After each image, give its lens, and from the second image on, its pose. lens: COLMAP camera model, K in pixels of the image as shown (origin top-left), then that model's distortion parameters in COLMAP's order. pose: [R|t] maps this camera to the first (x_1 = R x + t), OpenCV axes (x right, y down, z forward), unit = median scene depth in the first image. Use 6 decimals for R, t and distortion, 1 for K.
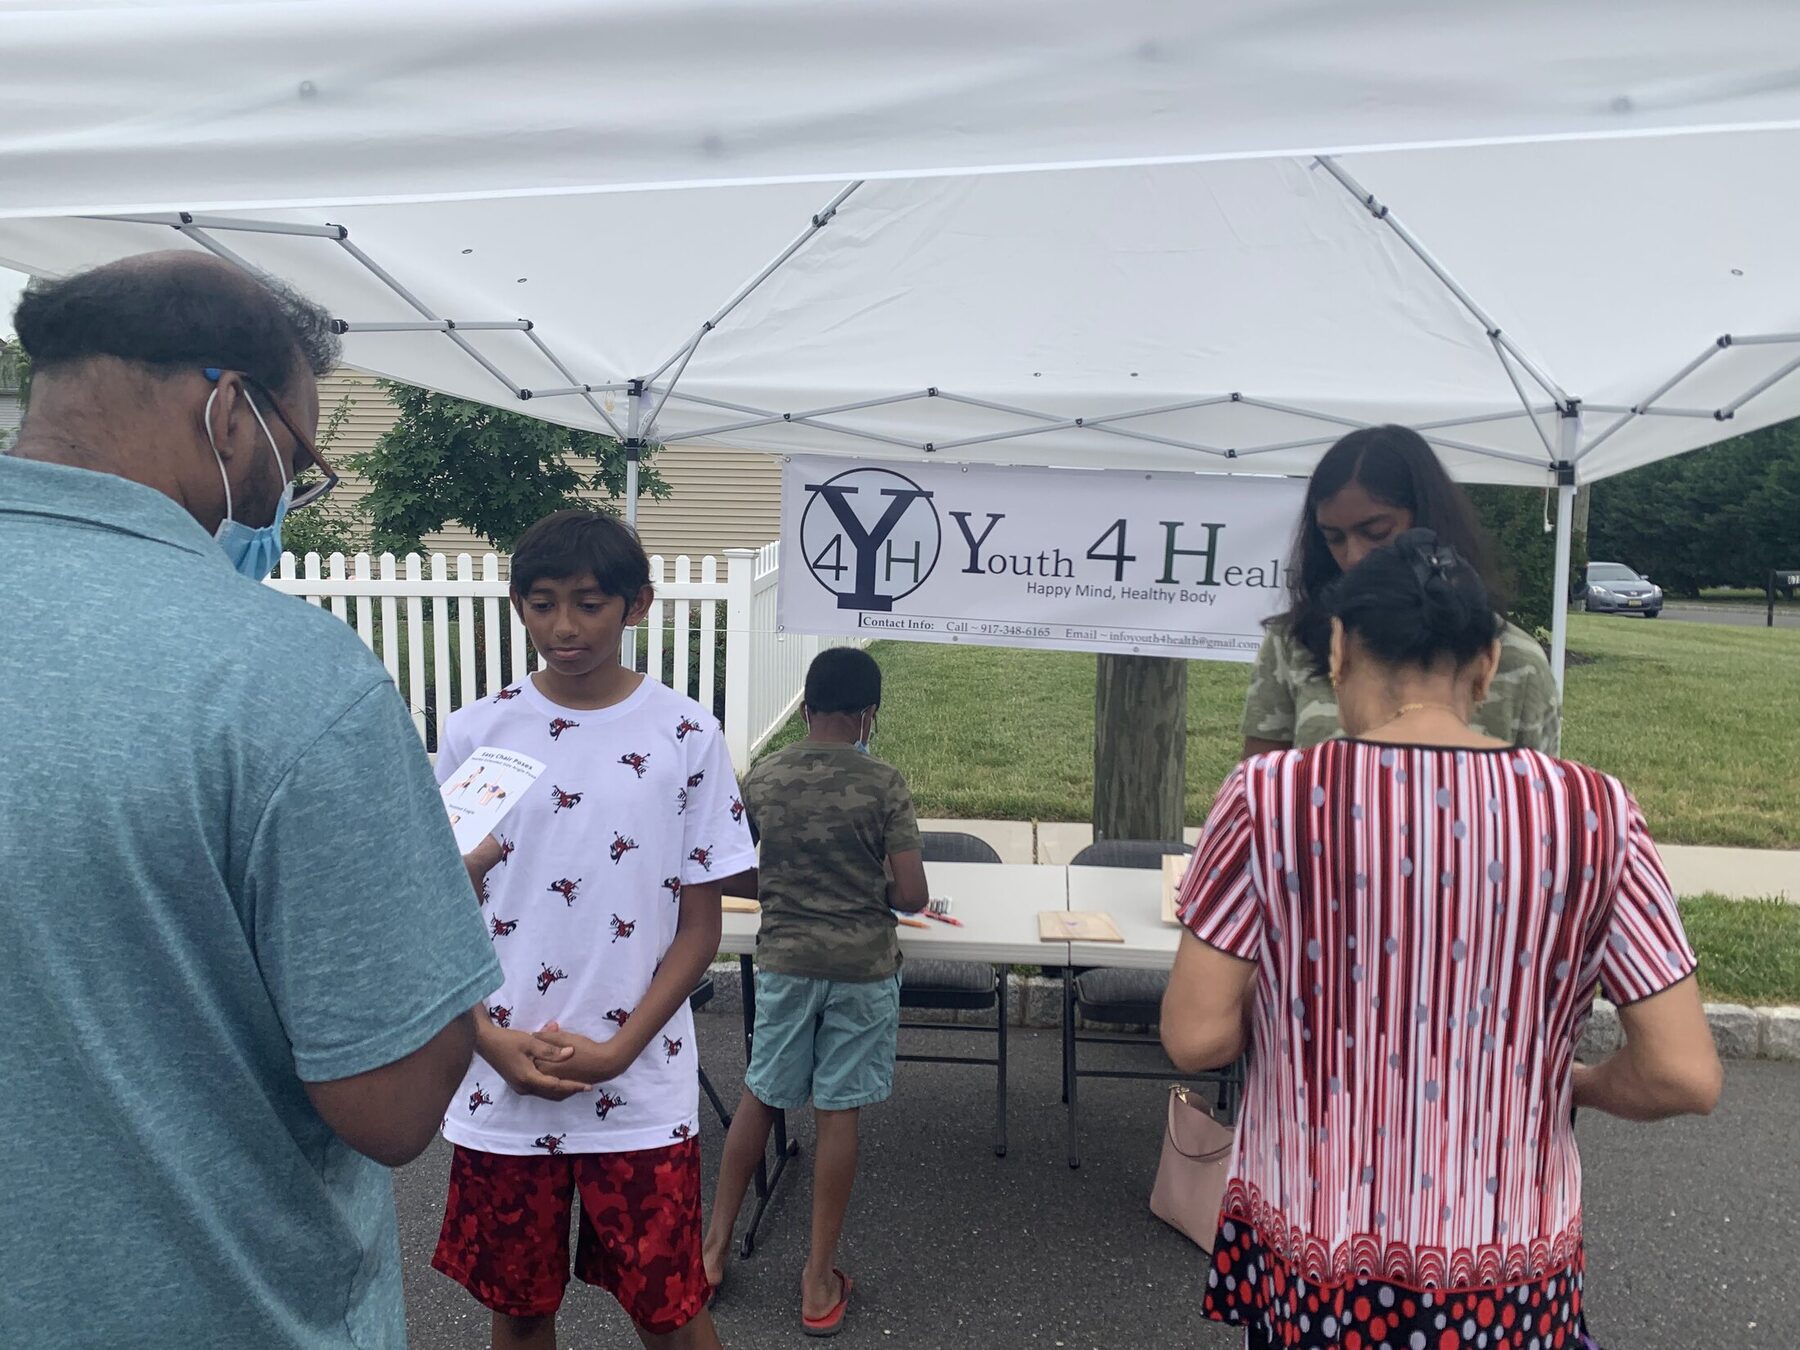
lens RADIAL K [[1354.0, 0, 891.3], [0, 1354.0, 668.3], [0, 0, 1]] dist [0.075695, -0.092691]
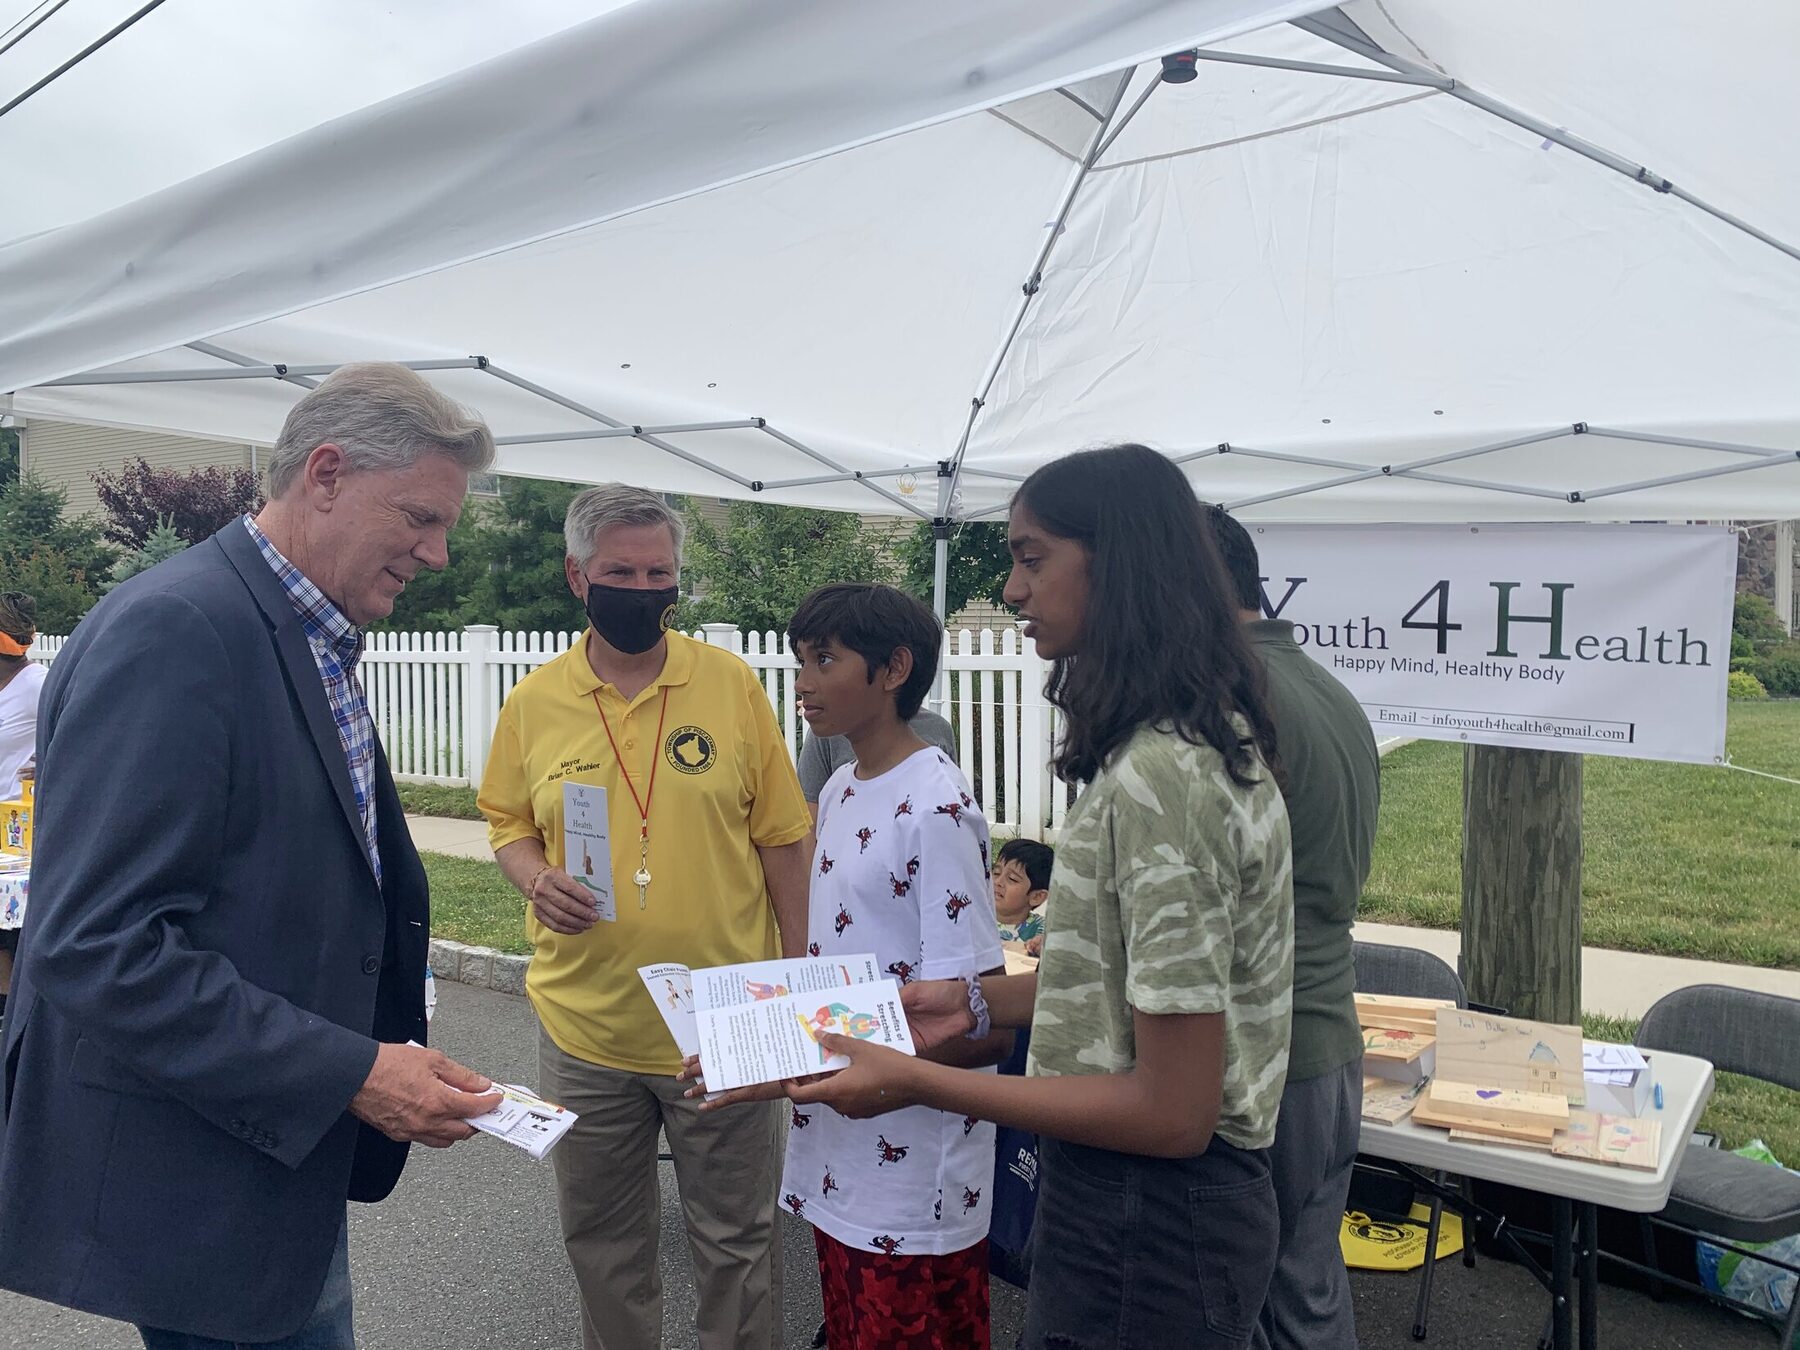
lens RADIAL K [[1354.0, 0, 875.5], [0, 1354.0, 666.9], [0, 0, 1]] dist [0.075695, -0.092691]
pose [[0.874743, 0.001670, -0.484584, 0.271207], [-0.027813, 0.998519, -0.046764, -0.006440], [0.483788, 0.054384, 0.873494, 0.085874]]
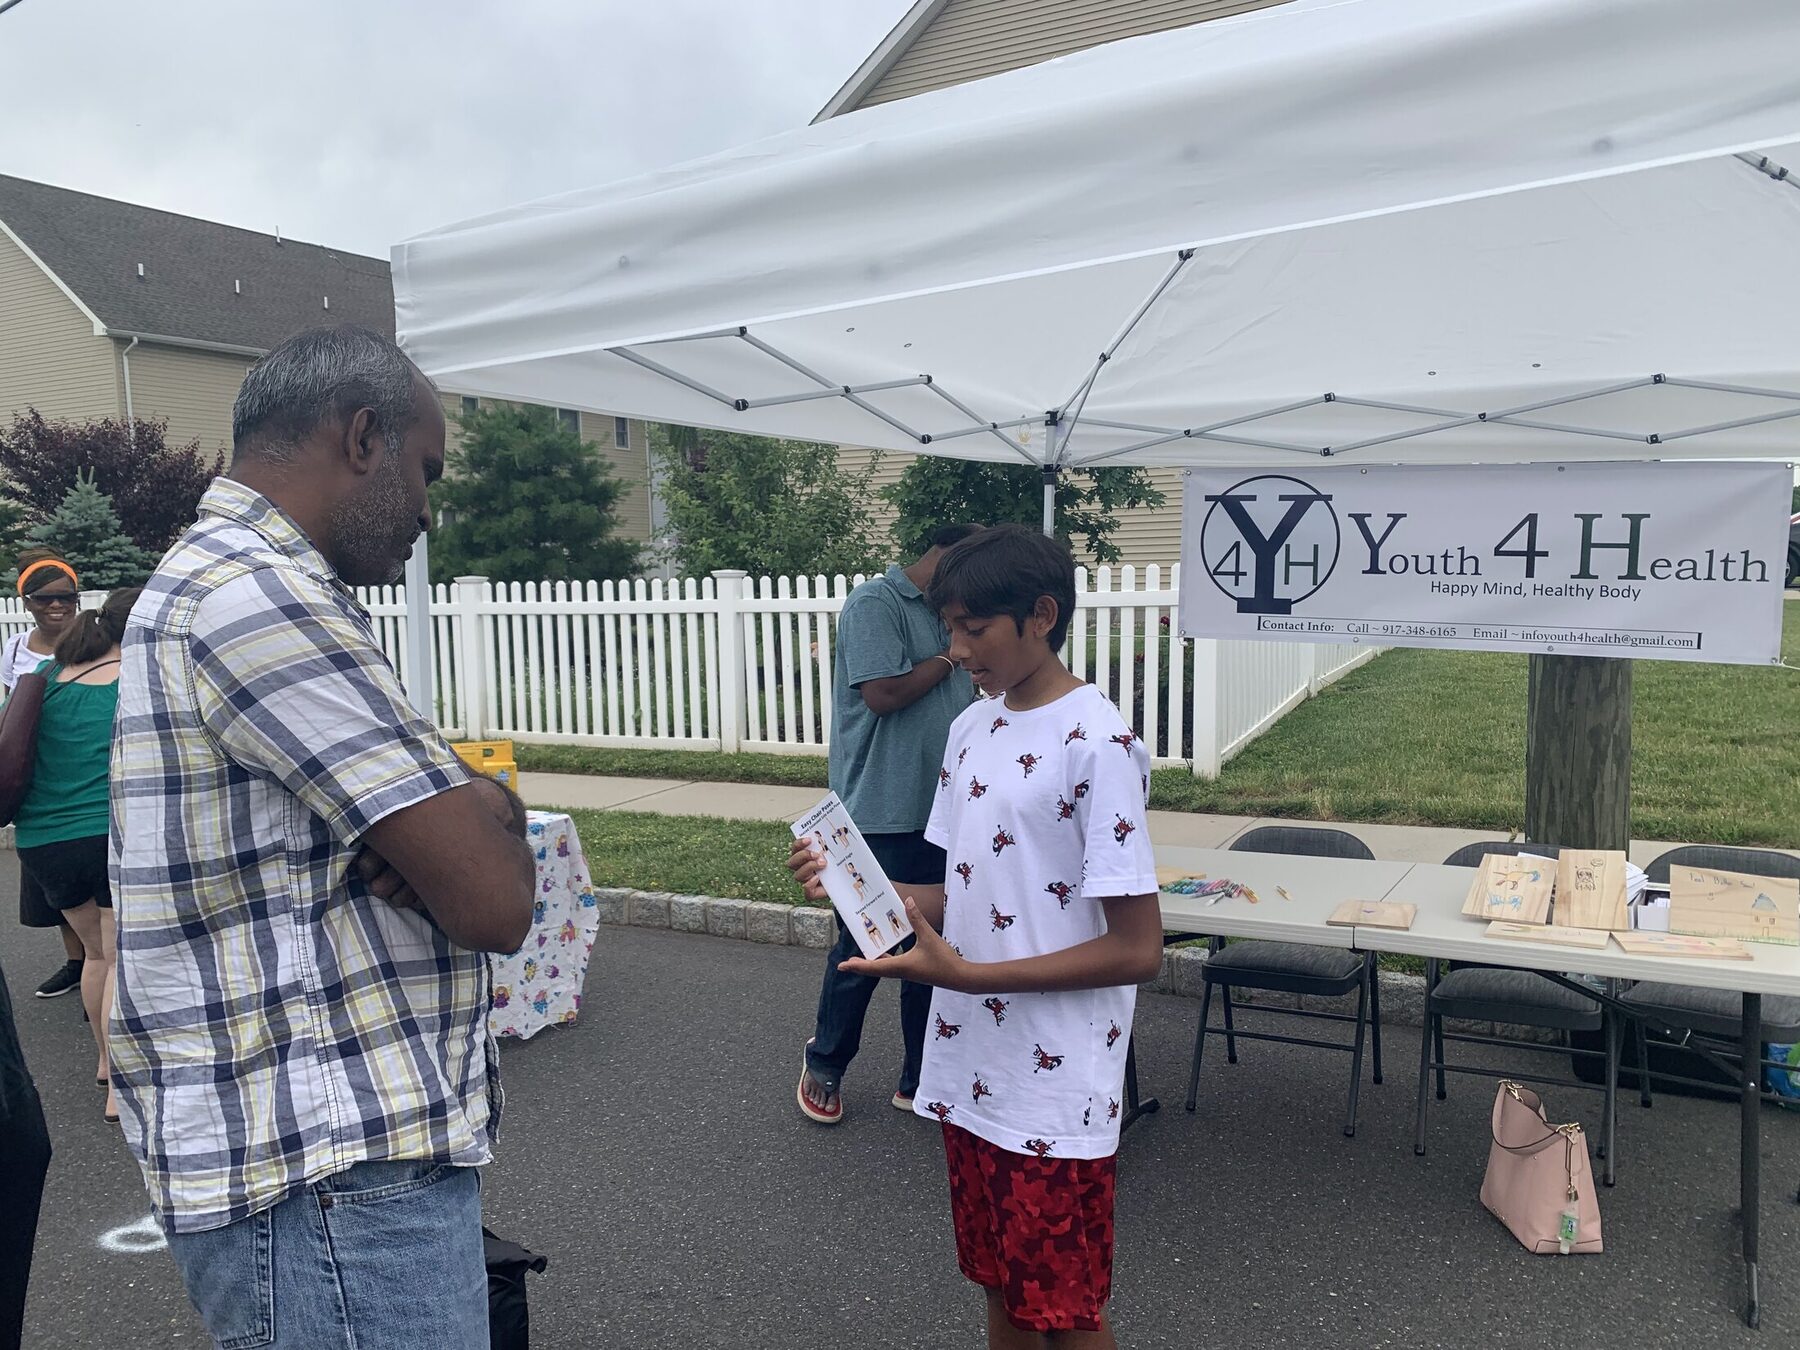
lens RADIAL K [[1354.0, 0, 920.4], [0, 1354.0, 682.0], [0, 0, 1]] dist [0.075695, -0.092691]
pose [[0.925113, -0.002583, -0.379683, 0.135774], [0.004888, 0.999975, 0.005105, 0.002851], [0.379660, -0.006579, 0.925103, -0.067427]]
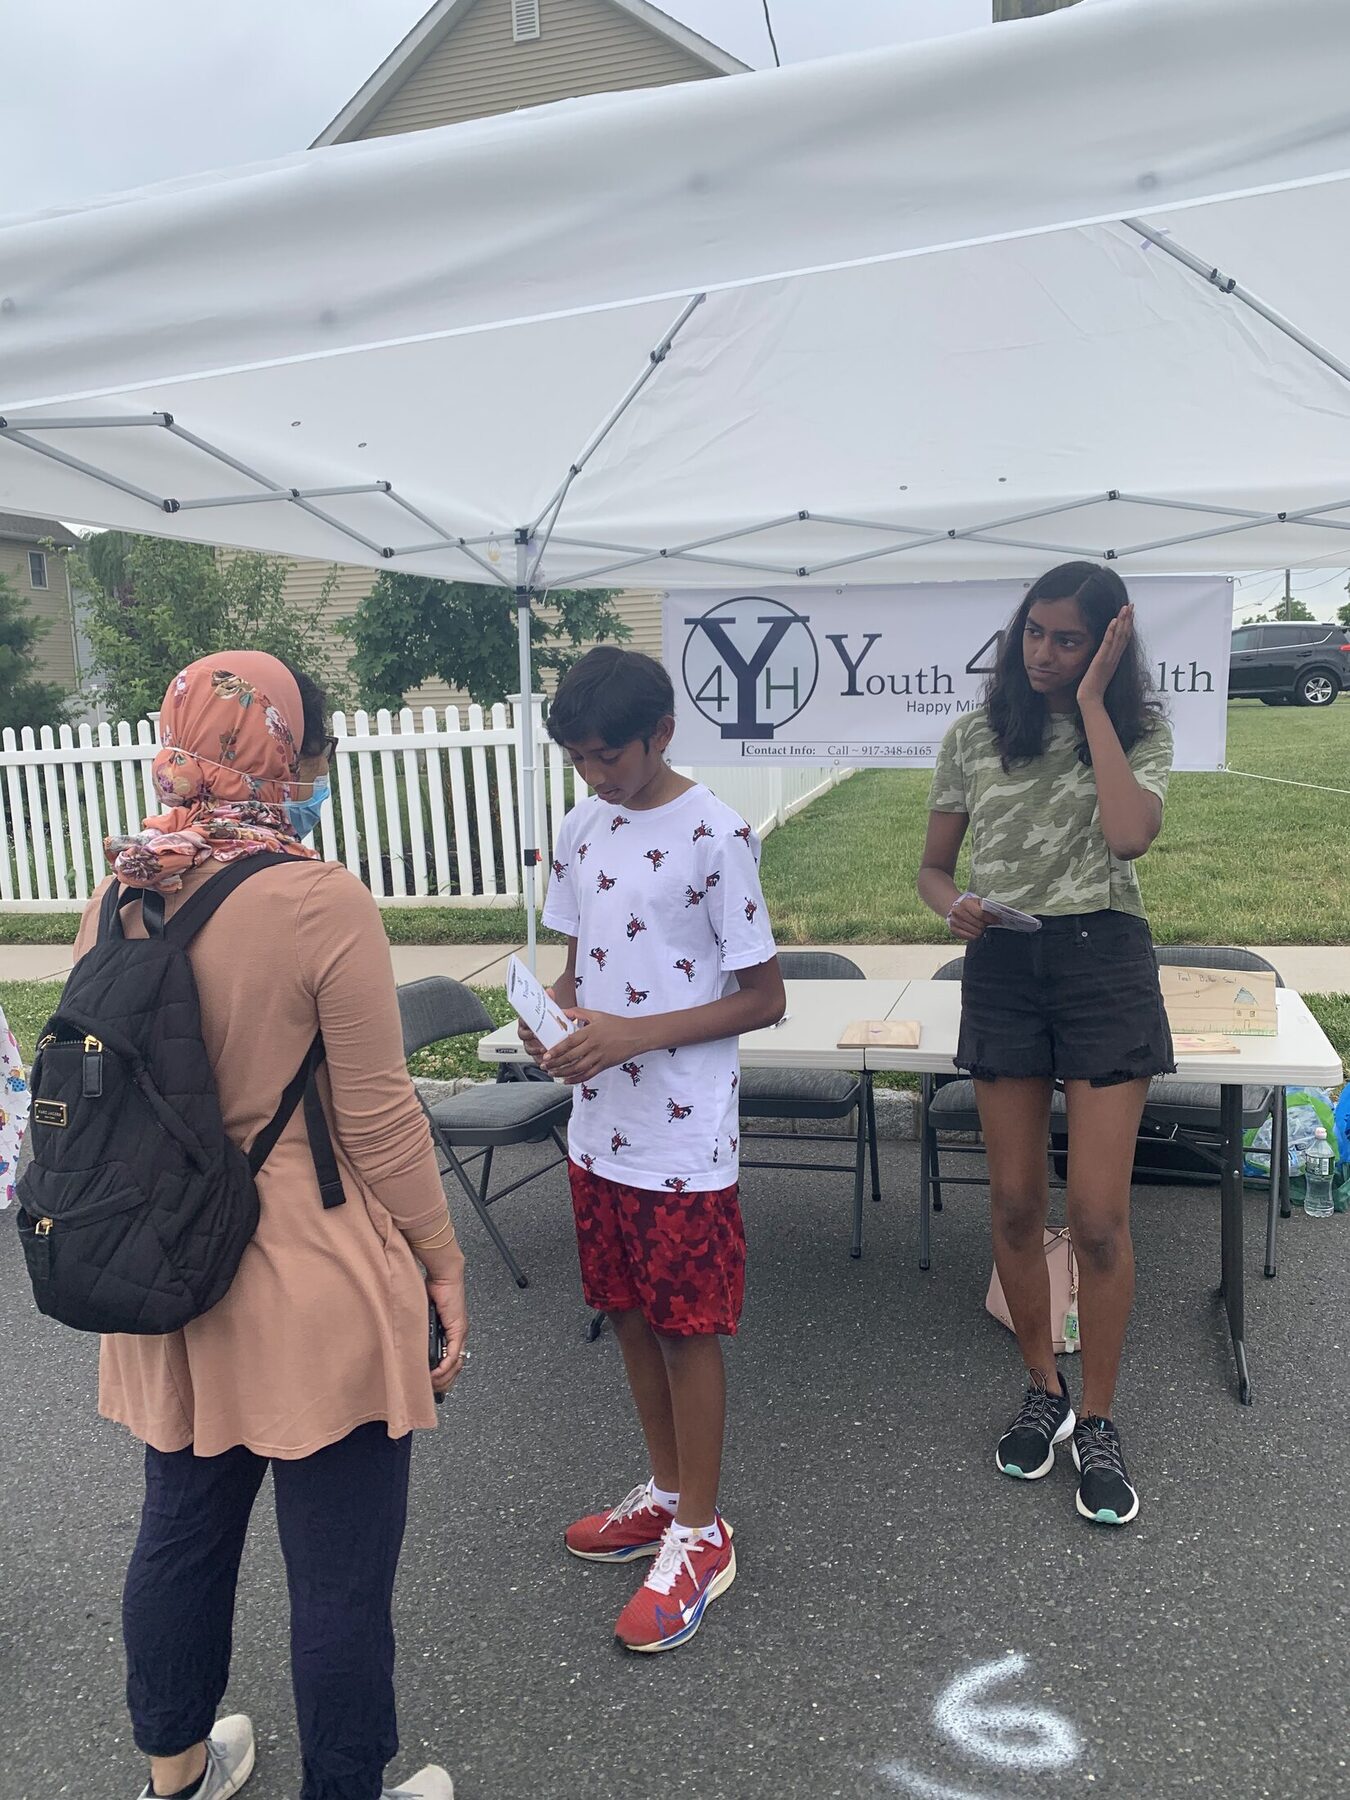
lens RADIAL K [[1354.0, 0, 667.9], [0, 1354.0, 881.4], [0, 0, 1]] dist [0.075695, -0.092691]
pose [[0.982150, -0.034056, -0.184990, 0.109258], [0.044396, 0.997658, 0.052039, 0.008733], [0.182784, -0.059323, 0.981362, -0.020568]]
